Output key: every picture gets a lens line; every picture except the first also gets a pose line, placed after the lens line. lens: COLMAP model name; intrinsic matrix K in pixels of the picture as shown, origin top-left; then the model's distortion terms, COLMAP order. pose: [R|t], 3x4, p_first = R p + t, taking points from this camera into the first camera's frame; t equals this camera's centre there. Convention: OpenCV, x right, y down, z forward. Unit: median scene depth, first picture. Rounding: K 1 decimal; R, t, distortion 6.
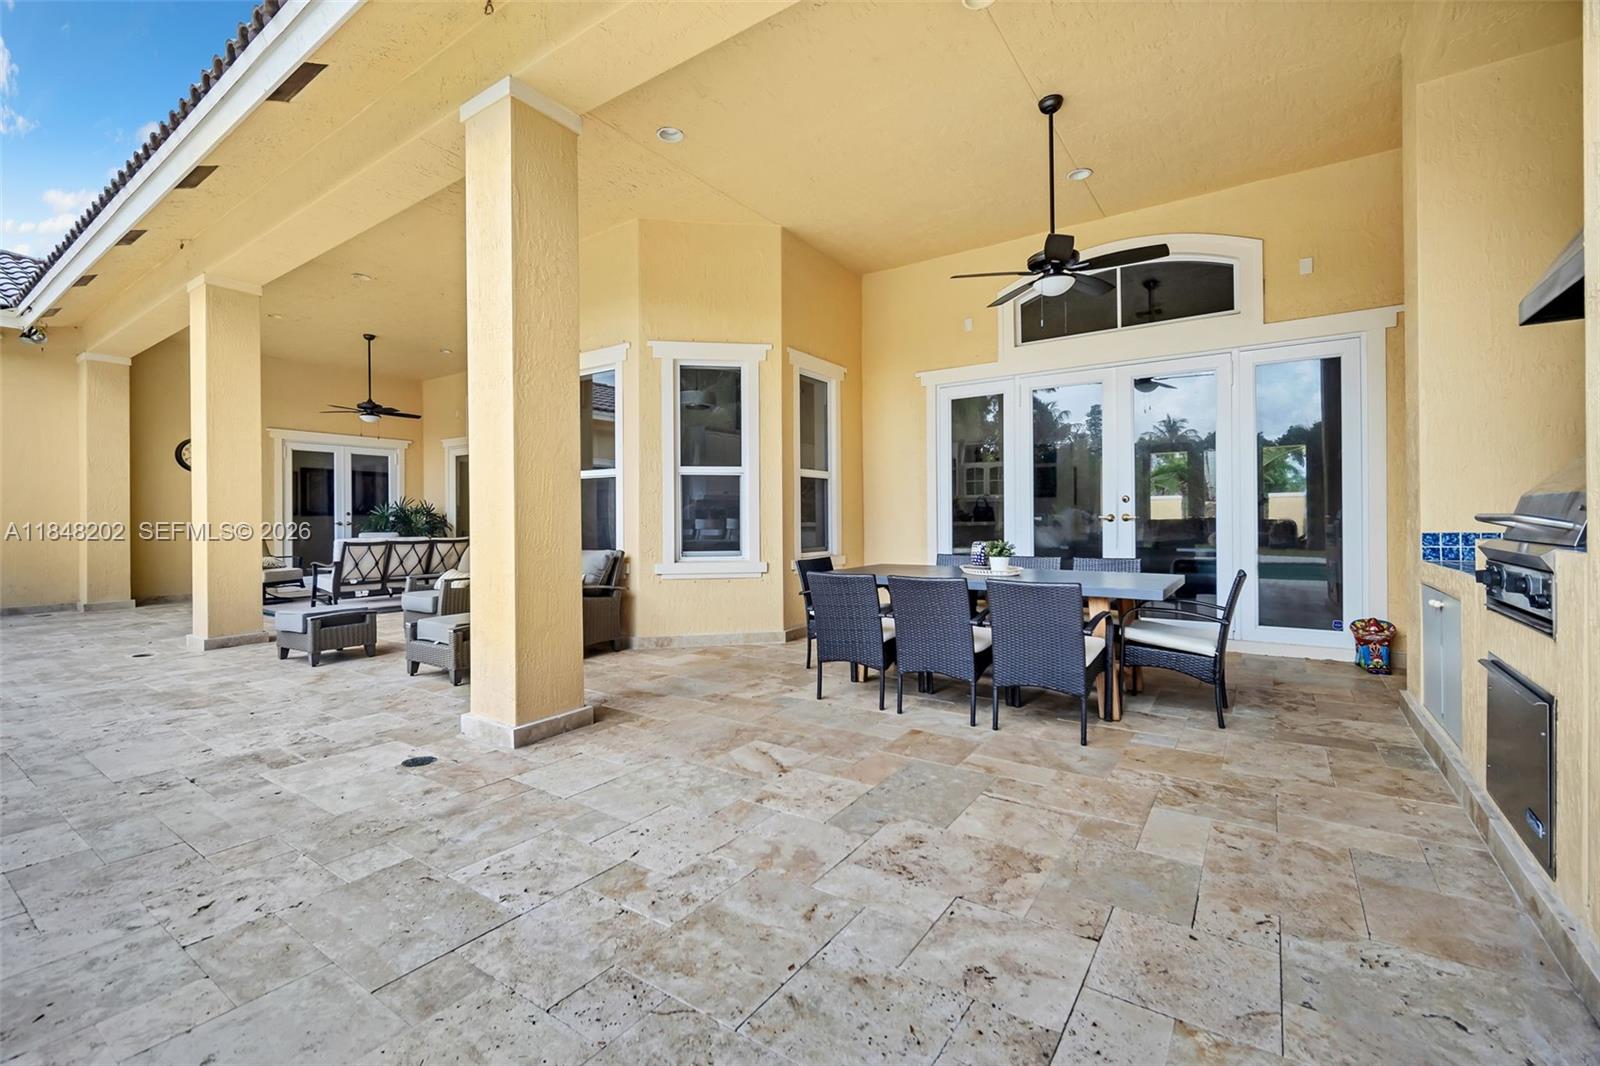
lens RADIAL K [[675.6, 0, 792.8], [0, 675.6, 521.8], [0, 0, 1]] dist [-0.001386, 0.000052]
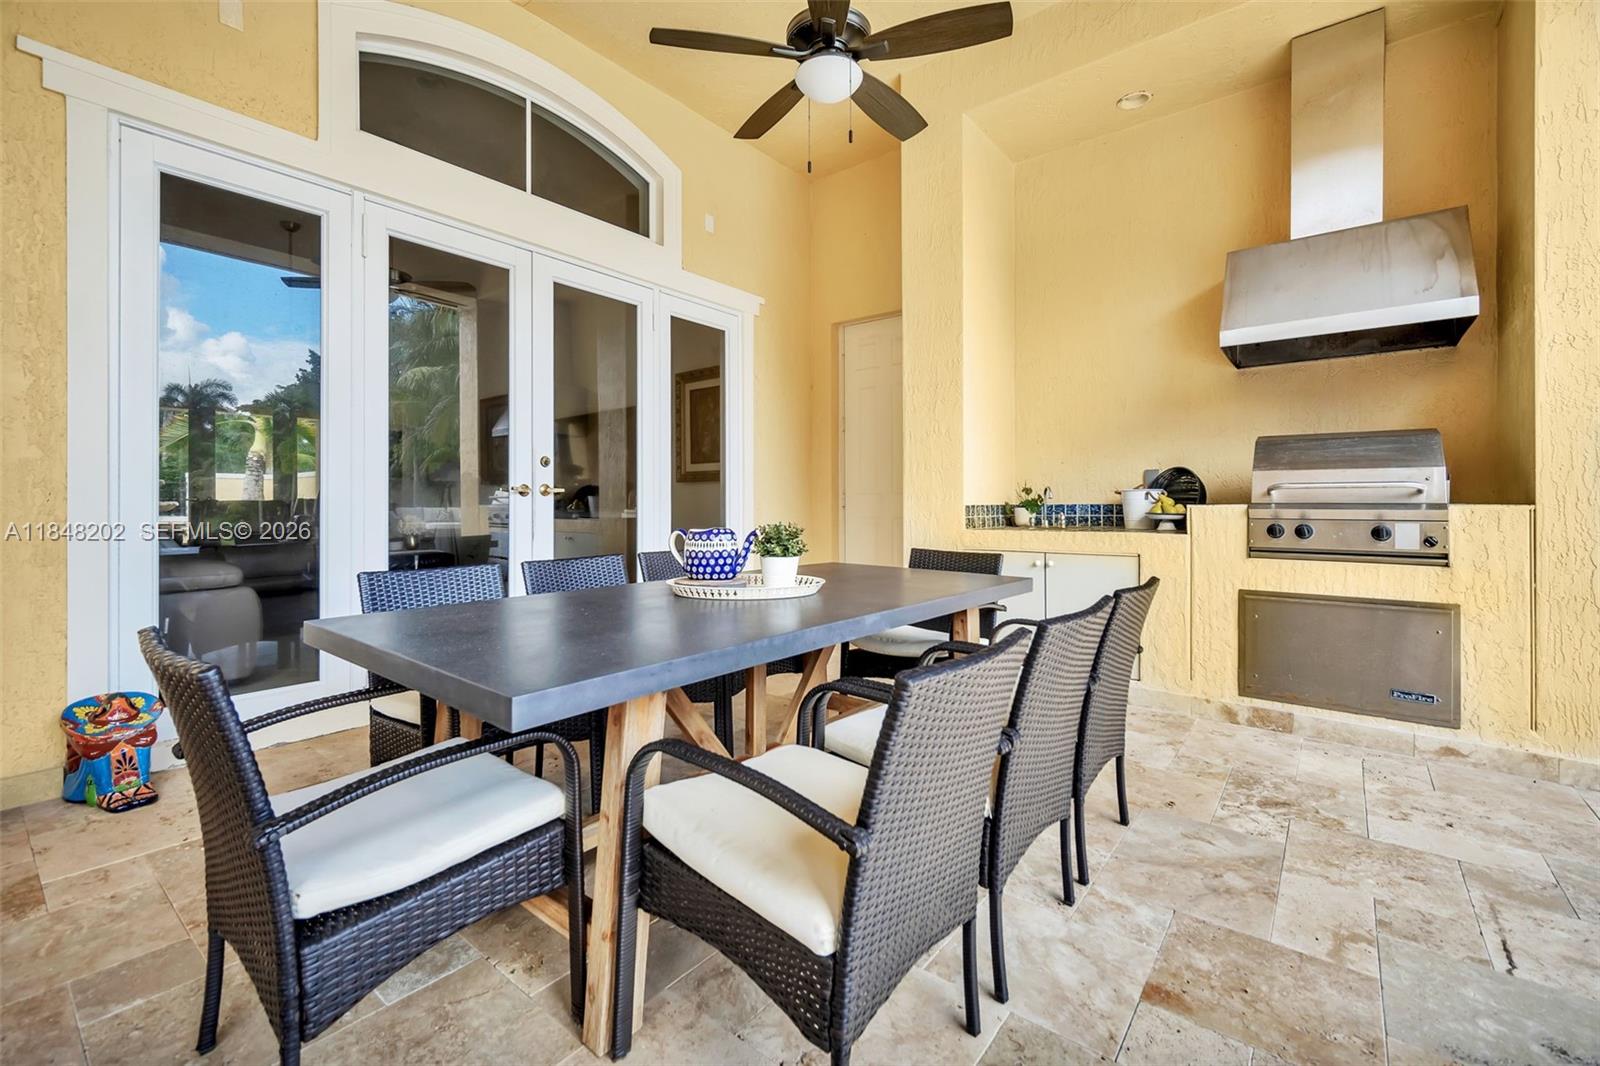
lens RADIAL K [[675.6, 0, 818.7], [0, 675.6, 505.1], [0, 0, 1]] dist [-0.001386, 0.000052]
pose [[0.062752, 0.003194, 0.998024, -0.153598], [0.001150, 0.999994, -0.003273, 0.012022], [-0.998028, 0.001353, 0.062748, 0.772302]]
